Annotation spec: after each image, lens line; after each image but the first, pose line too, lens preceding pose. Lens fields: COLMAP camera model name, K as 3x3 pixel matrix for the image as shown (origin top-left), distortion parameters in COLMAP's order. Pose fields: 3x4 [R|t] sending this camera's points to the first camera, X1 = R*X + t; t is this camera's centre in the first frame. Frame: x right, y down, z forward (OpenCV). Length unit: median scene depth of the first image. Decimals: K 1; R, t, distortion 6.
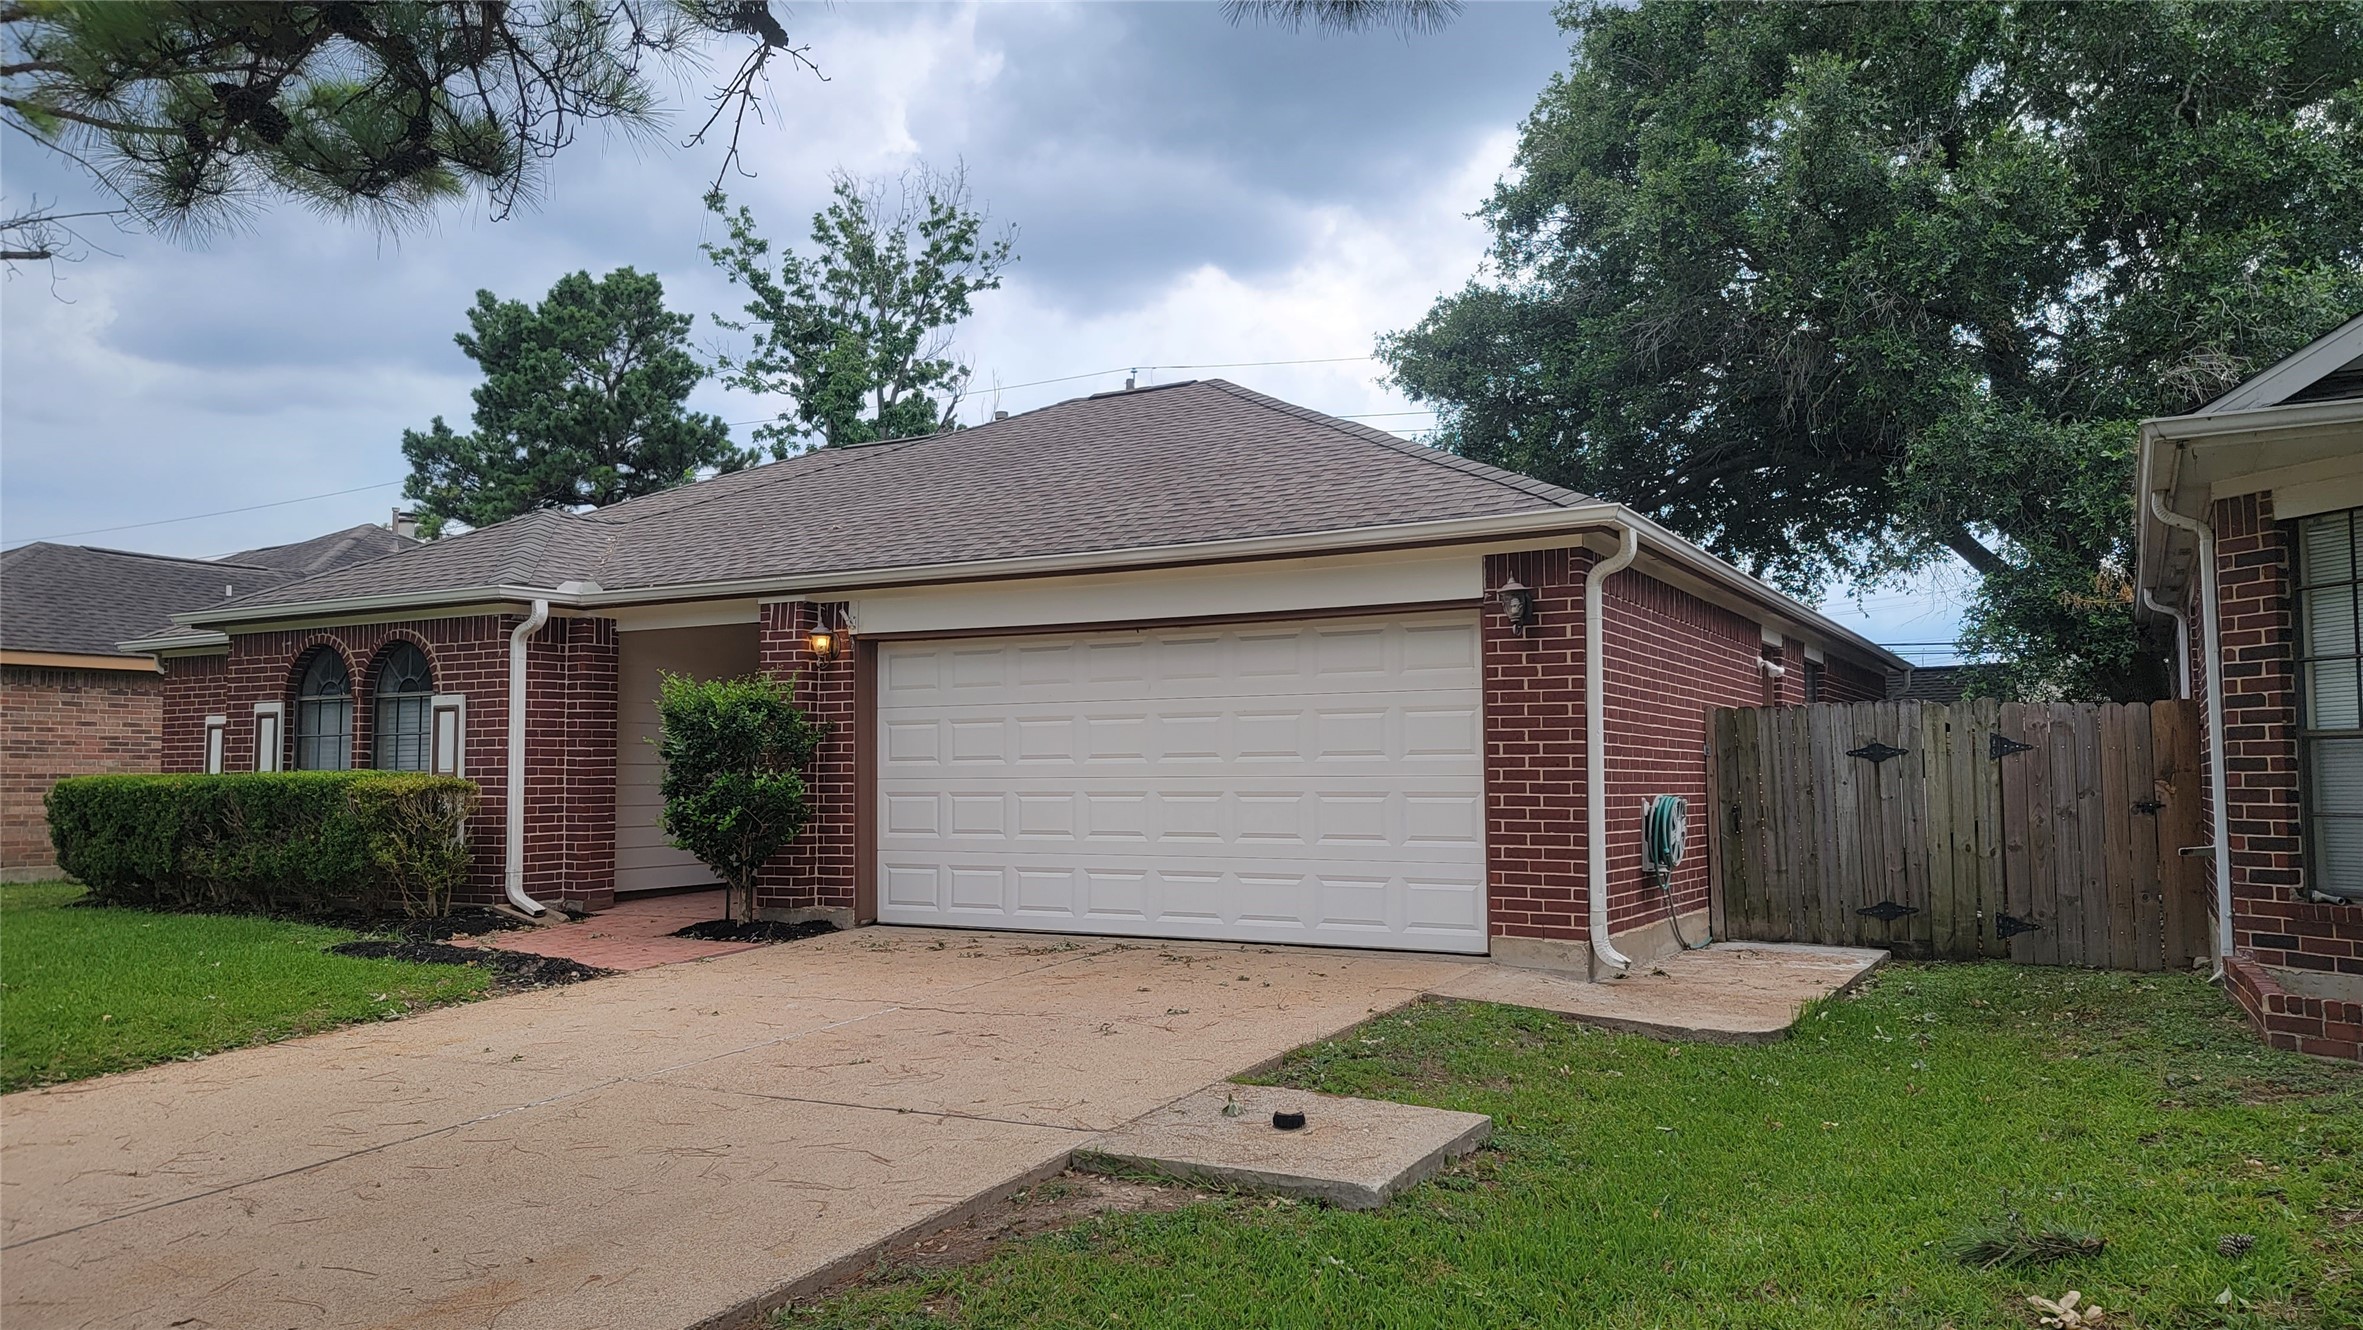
lens RADIAL K [[1615.7, 0, 1185.4], [0, 1615.7, 682.2], [0, 0, 1]] dist [0.071312, -0.043006]
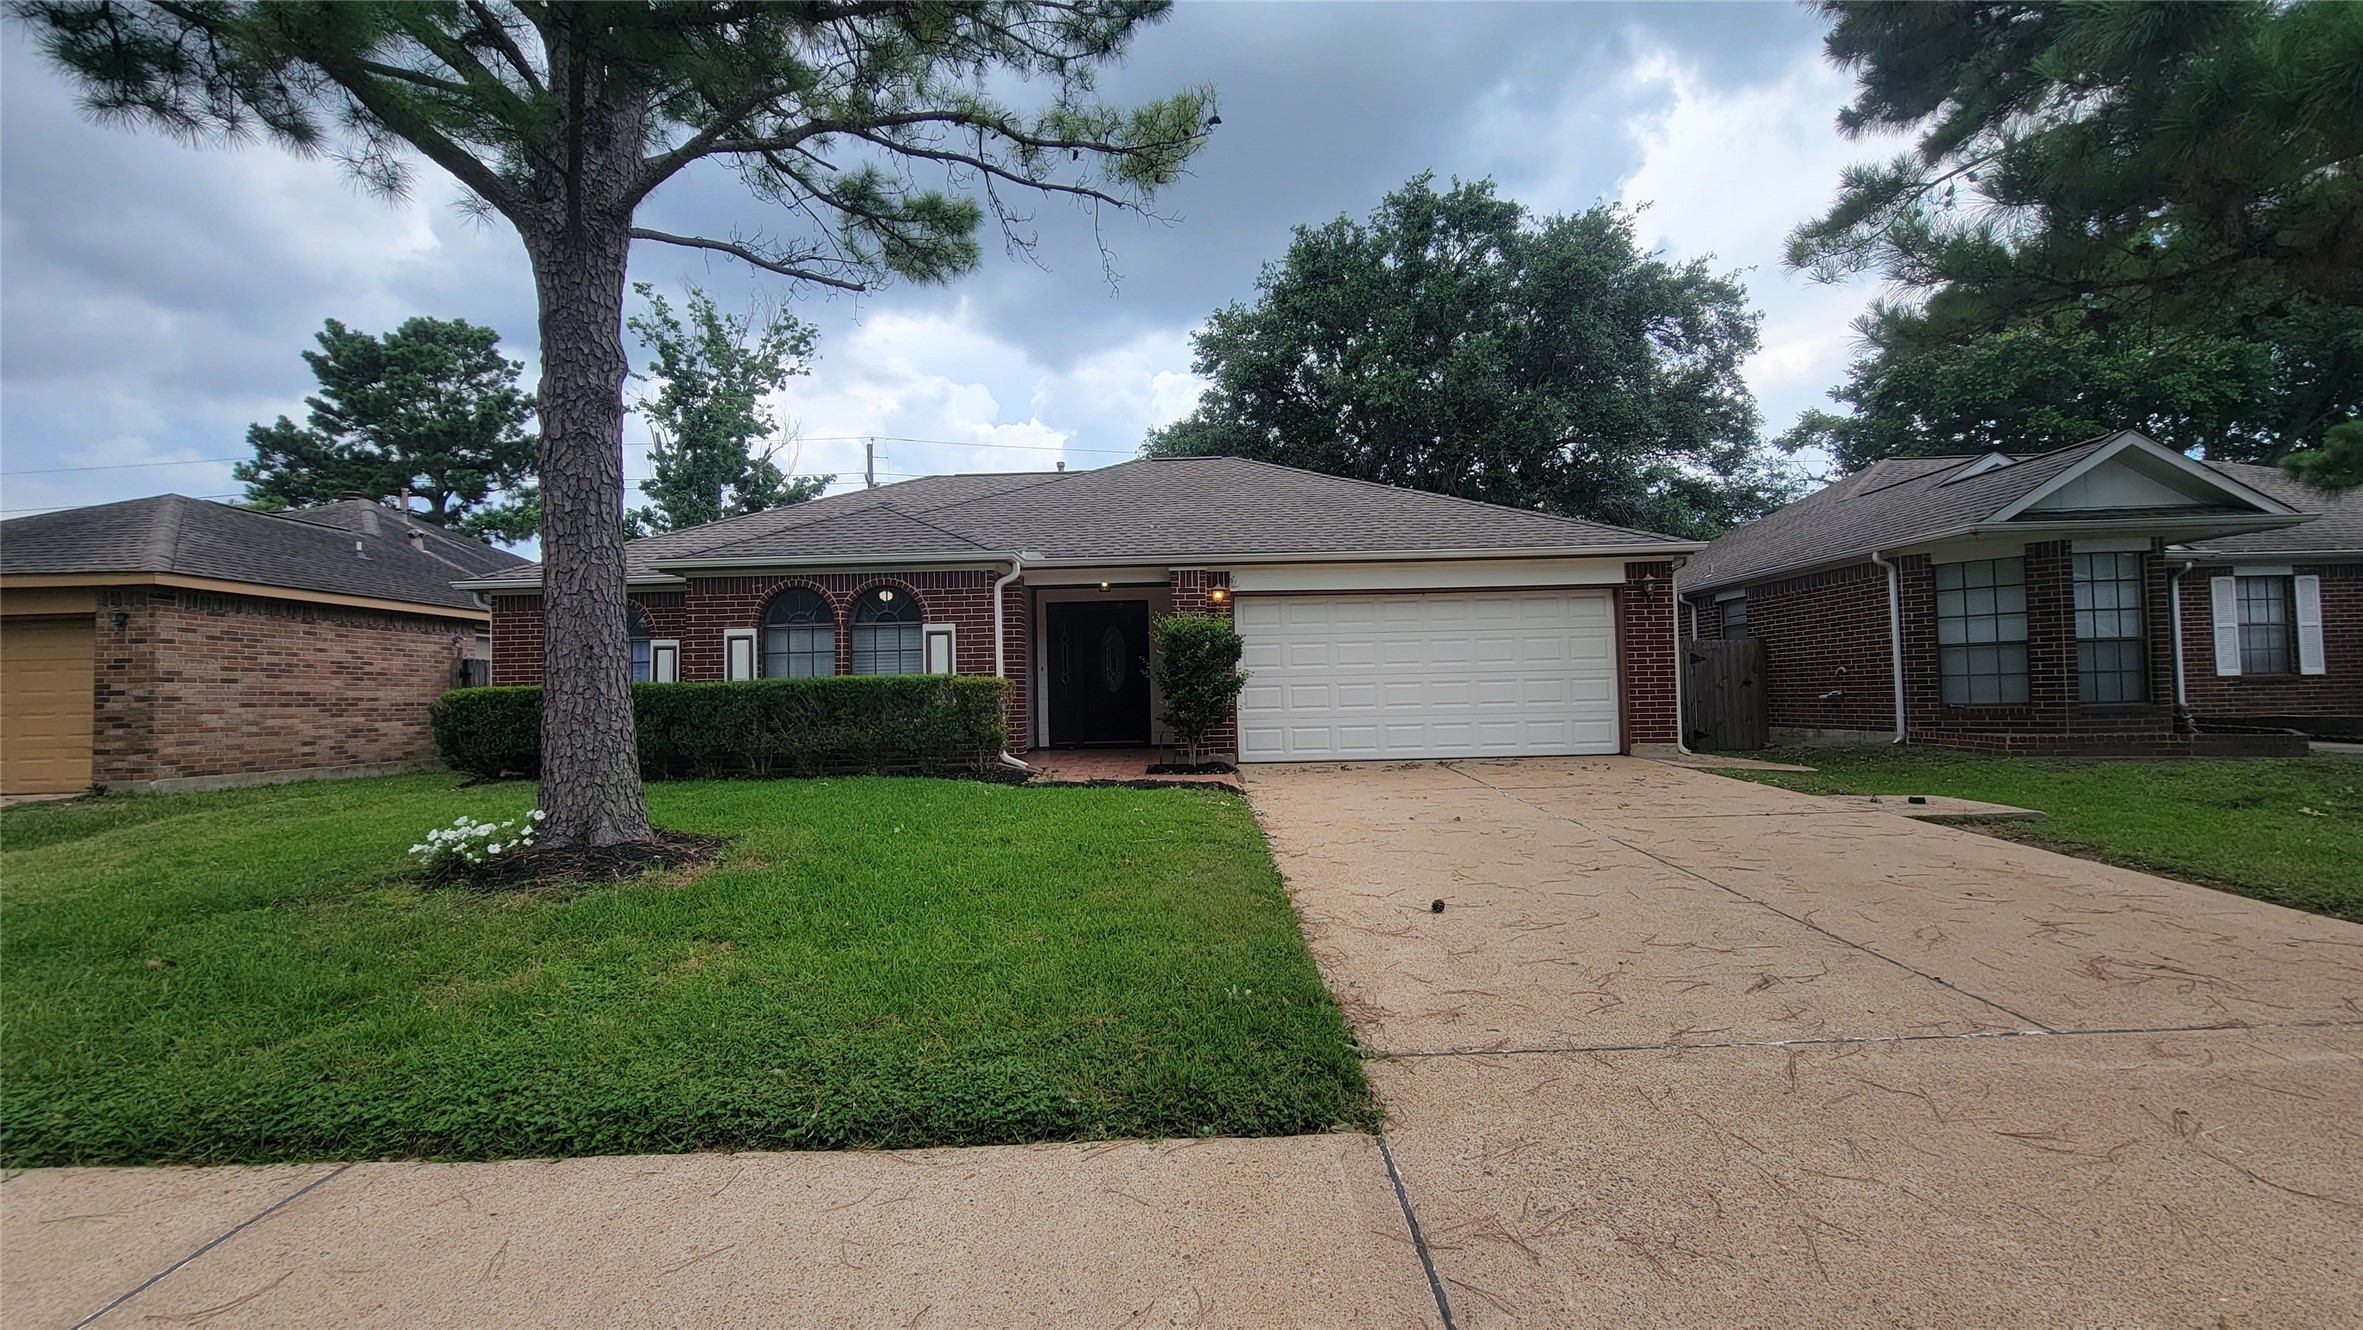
lens RADIAL K [[962.6, 0, 1186.9], [0, 962.6, 659.1], [0, 0, 1]] dist [-0.002874, -0.000721]
pose [[0.879084, 0.004631, 0.476645, -0.447140], [-0.009154, 0.999932, 0.007167, 0.020963], [-0.476579, -0.010664, 0.879067, 0.087901]]
